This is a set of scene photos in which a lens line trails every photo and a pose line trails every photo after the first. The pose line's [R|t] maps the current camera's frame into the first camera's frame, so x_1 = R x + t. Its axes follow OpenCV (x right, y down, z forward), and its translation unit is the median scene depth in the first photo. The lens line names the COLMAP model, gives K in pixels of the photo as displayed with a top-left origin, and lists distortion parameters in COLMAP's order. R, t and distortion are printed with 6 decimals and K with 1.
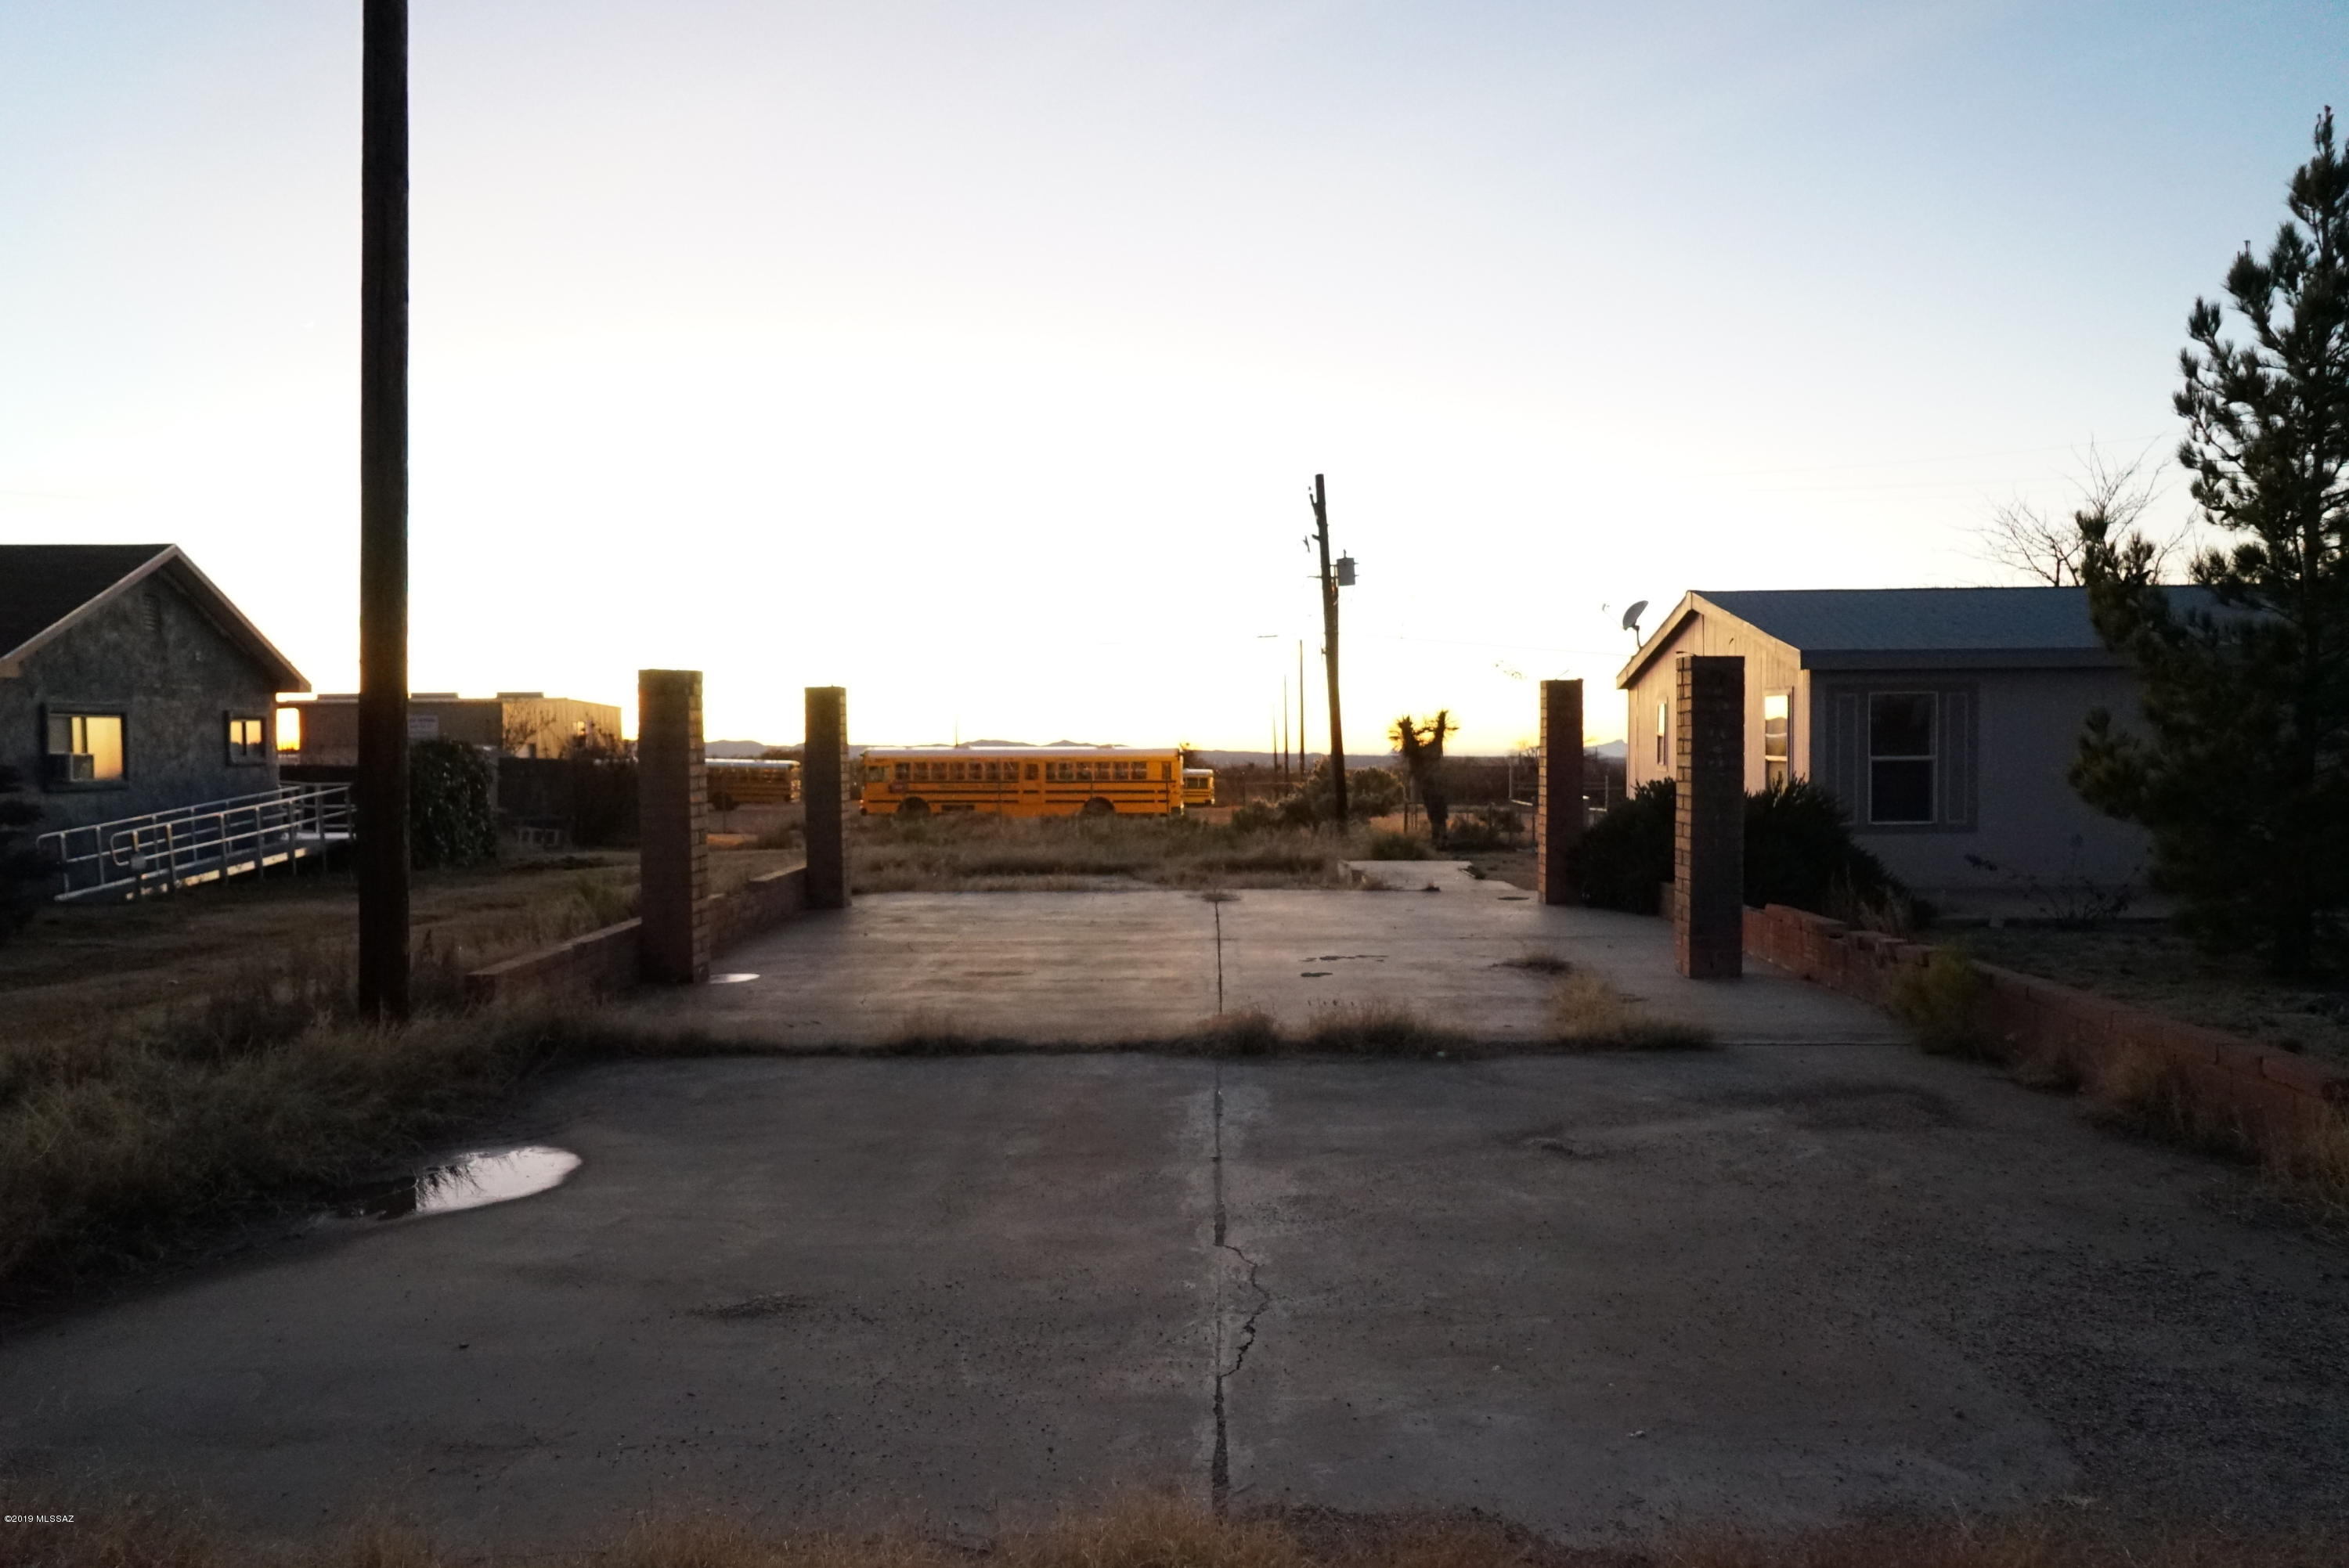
lens RADIAL K [[1638.4, 0, 1174.5], [0, 1638.4, 784.0], [0, 0, 1]] dist [0.000203, 0.000739]
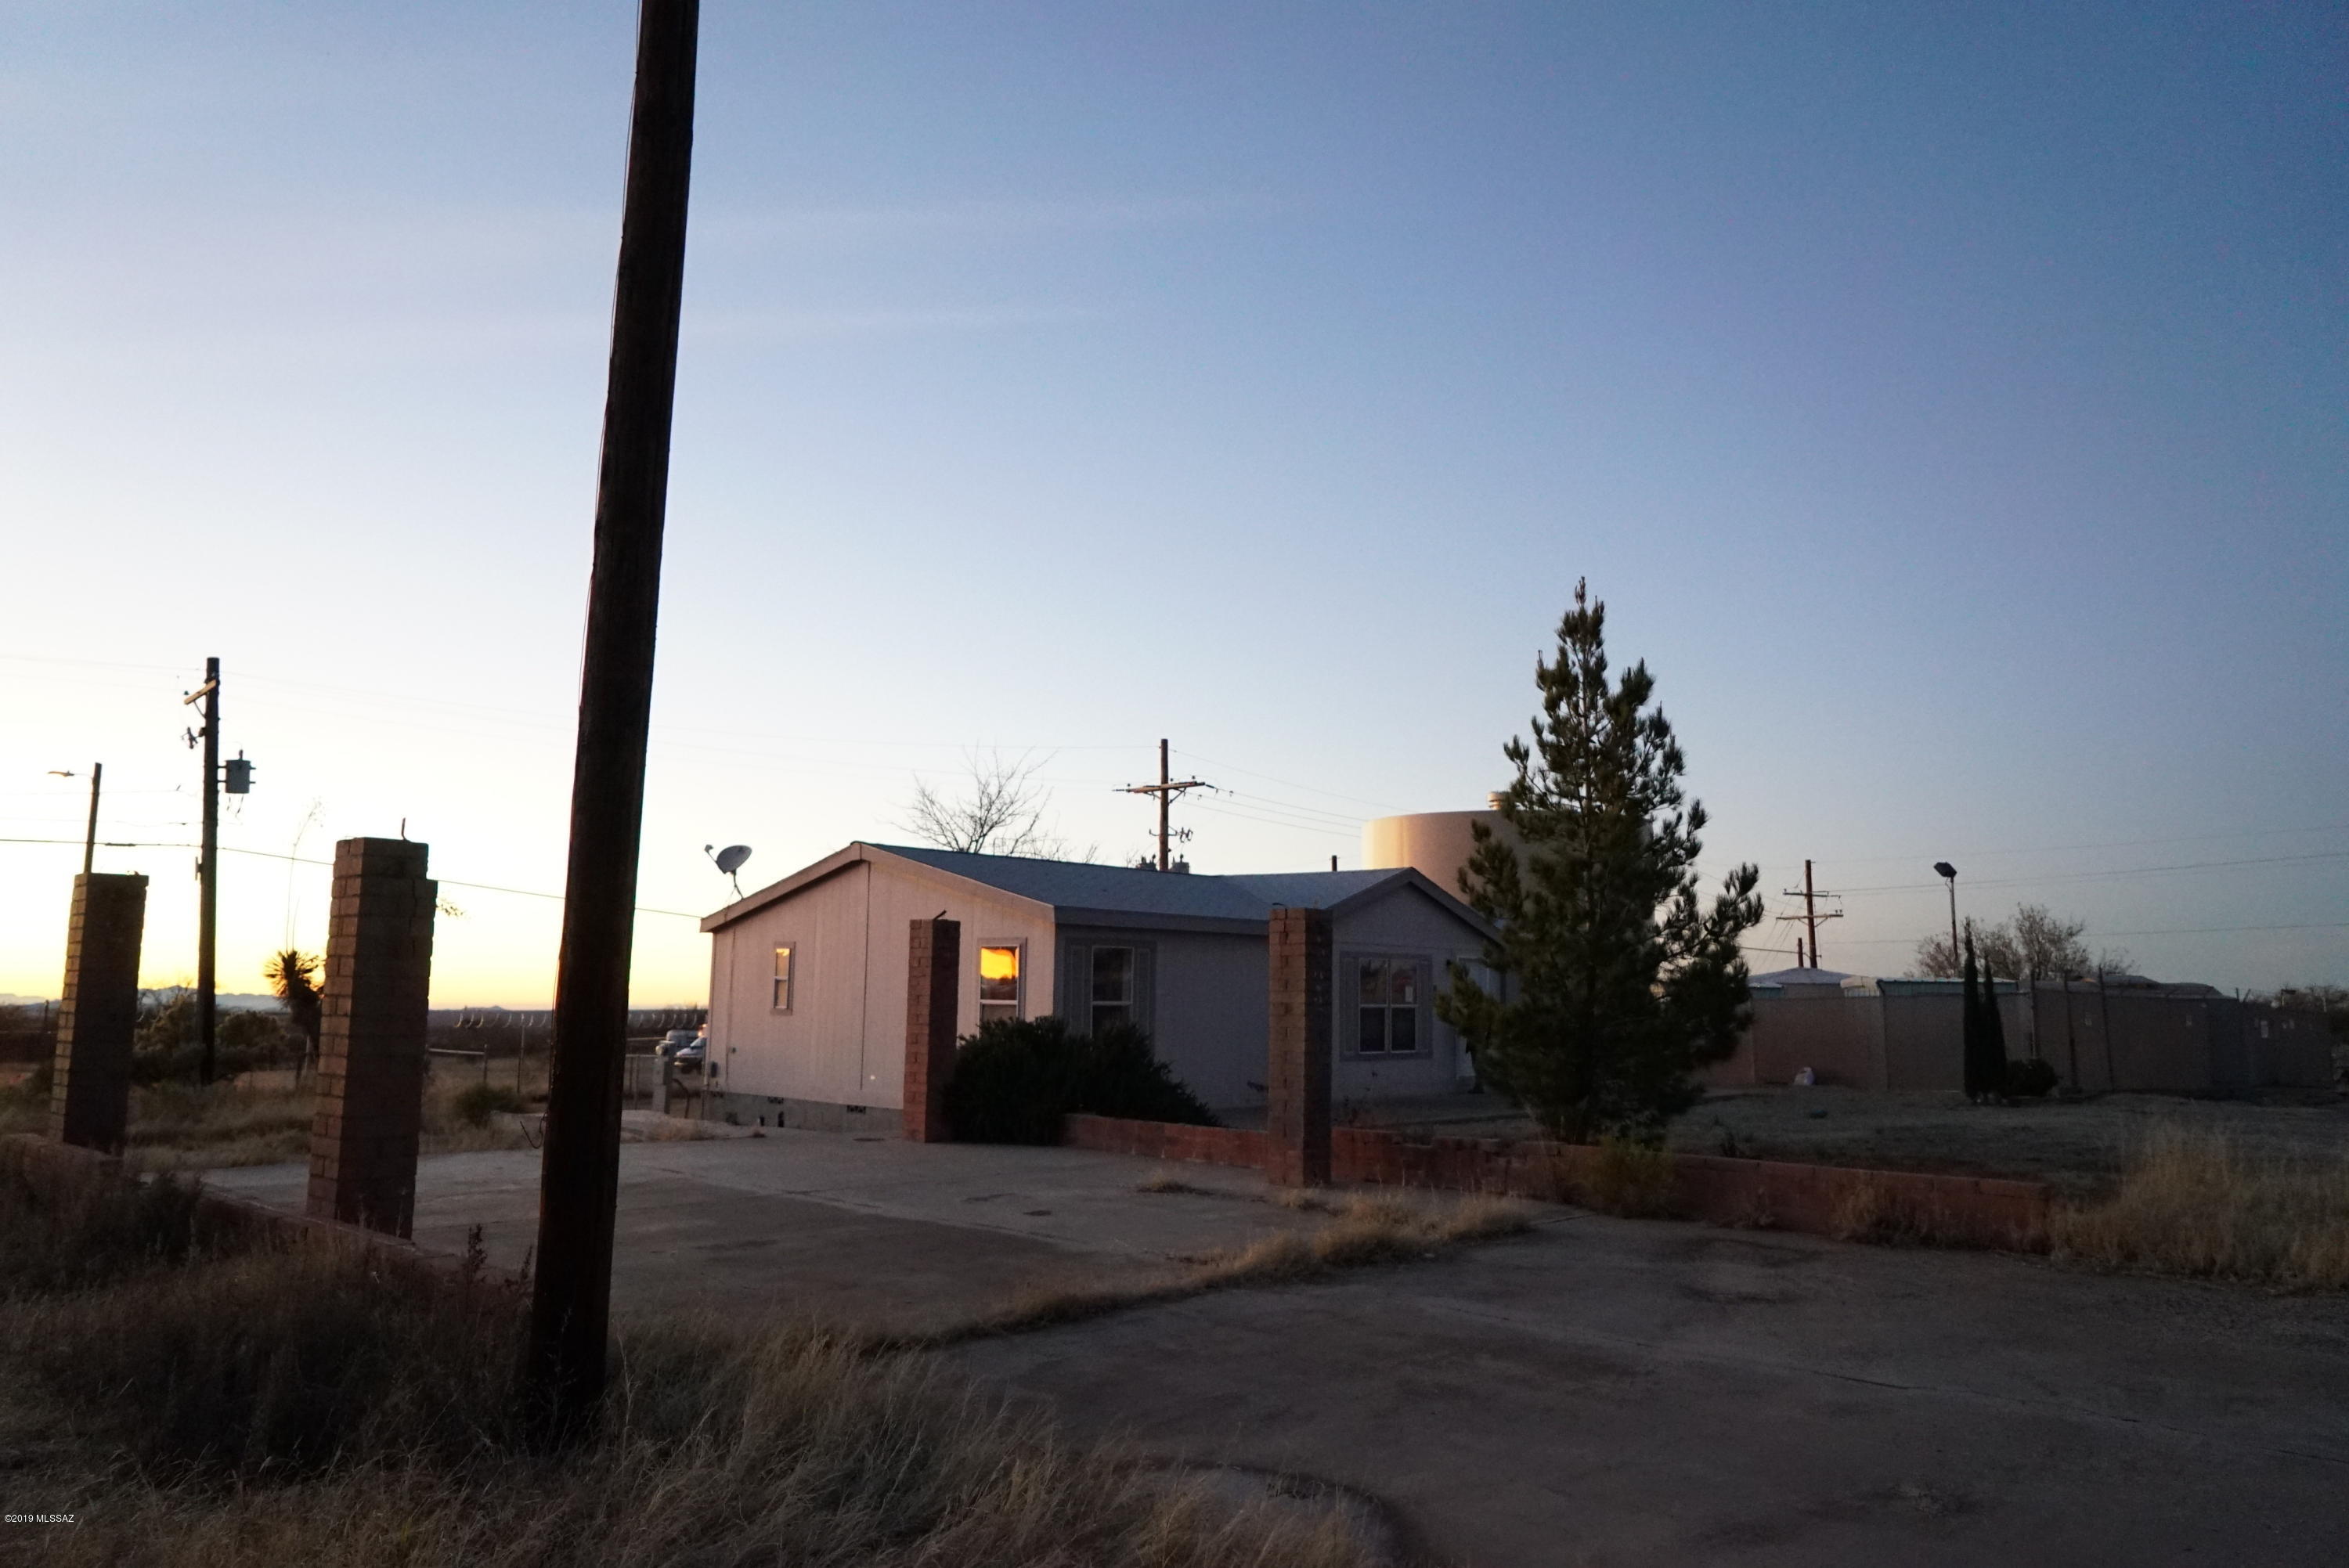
lens RADIAL K [[1620.2, 0, 1174.5], [0, 1620.2, 784.0], [0, 0, 1]] dist [0.034694, 0.003147]
pose [[0.669716, 0.118378, 0.733122, -0.283429], [-0.002395, 0.987552, -0.157273, 0.008256], [-0.742614, 0.103573, 0.661663, 0.127517]]
